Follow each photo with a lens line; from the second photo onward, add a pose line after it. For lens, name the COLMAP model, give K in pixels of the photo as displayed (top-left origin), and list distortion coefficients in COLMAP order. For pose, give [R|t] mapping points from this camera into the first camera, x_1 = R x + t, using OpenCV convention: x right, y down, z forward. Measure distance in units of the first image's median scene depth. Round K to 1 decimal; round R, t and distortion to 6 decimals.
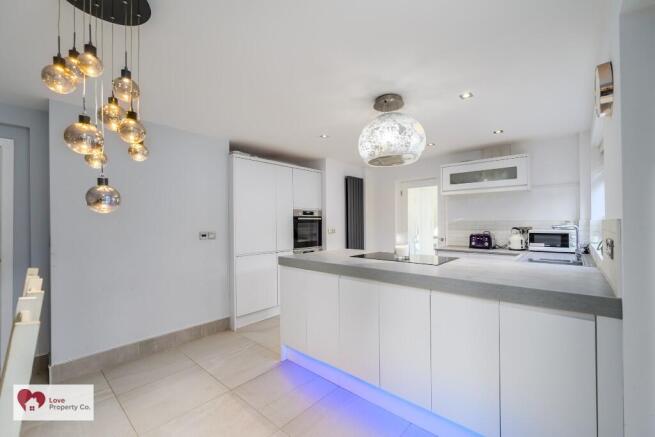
lens RADIAL K [[257.8, 0, 327.5], [0, 257.8, 218.5], [0, 0, 1]] dist [-0.019849, -0.000008]
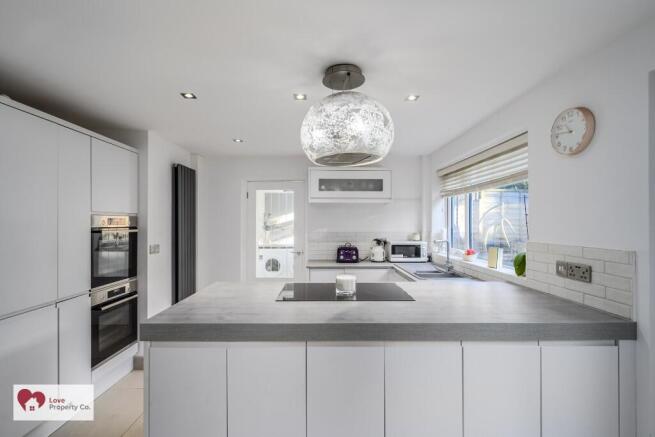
lens RADIAL K [[302.7, 0, 327.5], [0, 302.7, 218.5], [0, 0, 1]] dist [-0.003793, -0.000732]
pose [[0.748572, 0.019478, 0.662767, -0.206437], [-0.014110, 0.999810, -0.013447, -0.028781], [-0.662903, 0.000715, 0.748705, 0.241920]]
